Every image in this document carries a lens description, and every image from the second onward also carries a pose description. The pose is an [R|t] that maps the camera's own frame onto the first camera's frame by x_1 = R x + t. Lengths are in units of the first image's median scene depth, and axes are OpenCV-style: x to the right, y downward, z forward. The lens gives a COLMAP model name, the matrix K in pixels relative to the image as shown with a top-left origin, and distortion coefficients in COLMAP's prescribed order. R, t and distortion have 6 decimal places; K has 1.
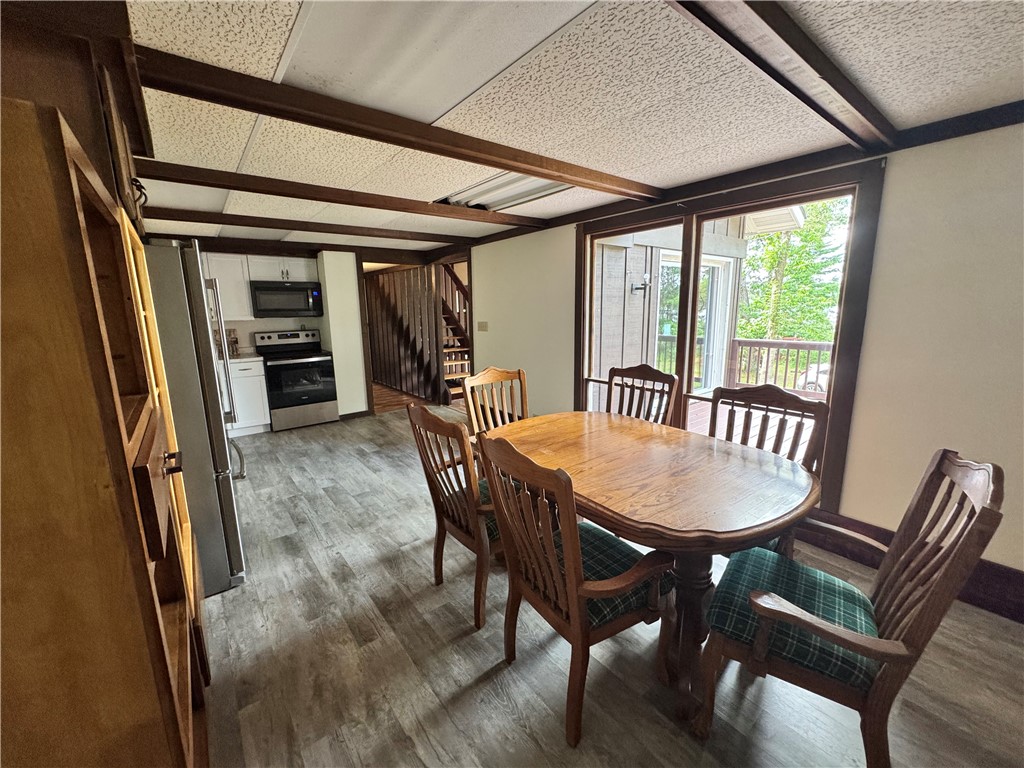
lens RADIAL K [[408.6, 0, 512.2], [0, 408.6, 383.7], [0, 0, 1]] dist [-0.000687, 0.000159]
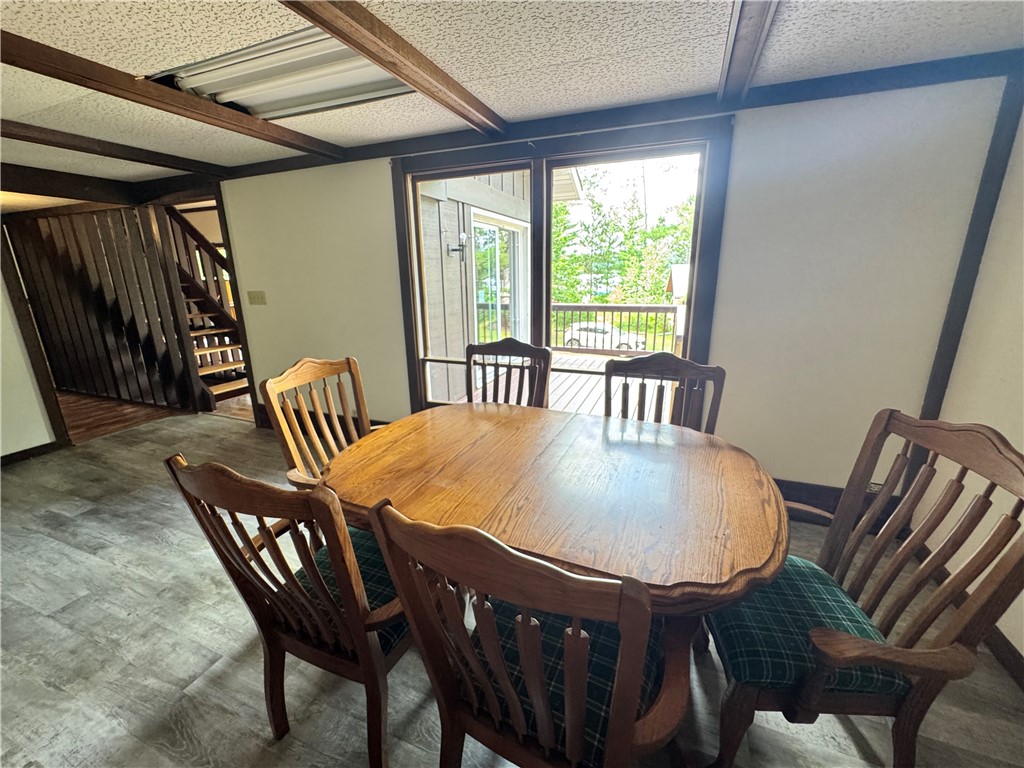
lens RADIAL K [[408.6, 0, 510.2], [0, 408.6, 382.5], [0, 0, 1]] dist [-0.000687, 0.000159]
pose [[0.867523, -0.126902, 0.480937, -0.068350], [0.092344, 0.991188, 0.094968, -0.027573], [-0.488750, -0.037975, 0.871597, 0.206561]]
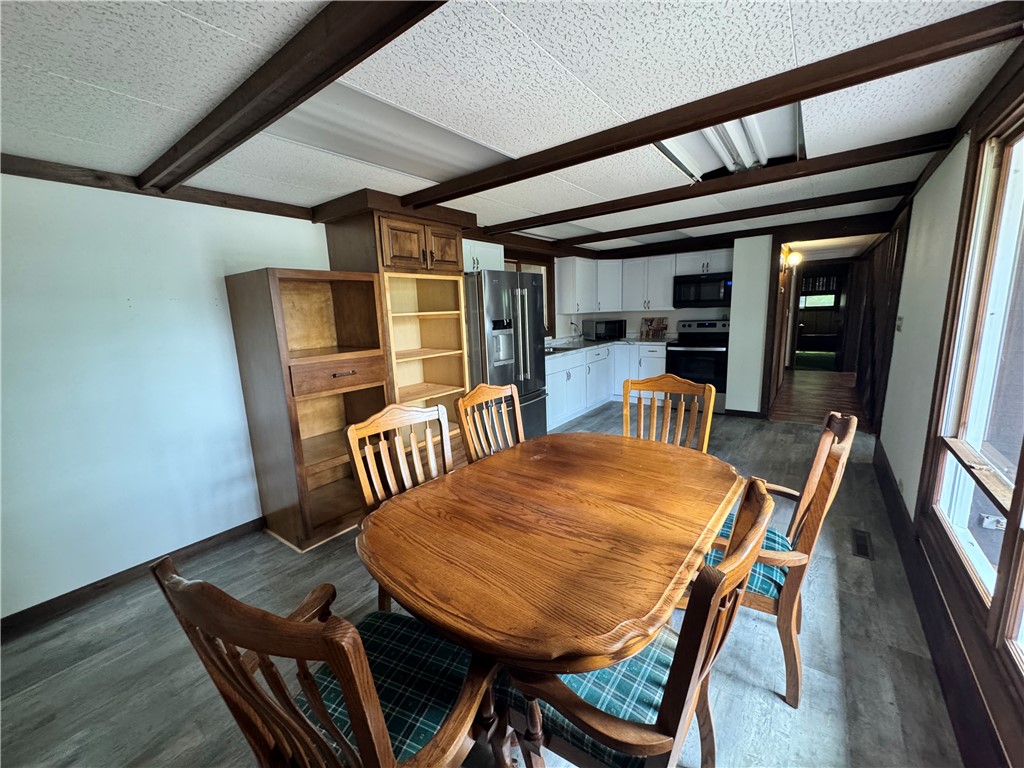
lens RADIAL K [[408.6, 0, 512.9], [0, 408.6, 381.8], [0, 0, 1]] dist [-0.000687, 0.000159]
pose [[0.255827, 0.177607, -0.950267, 0.534537], [-0.143817, 0.979032, 0.144266, -0.079649], [0.955965, 0.099758, 0.276006, 0.361634]]
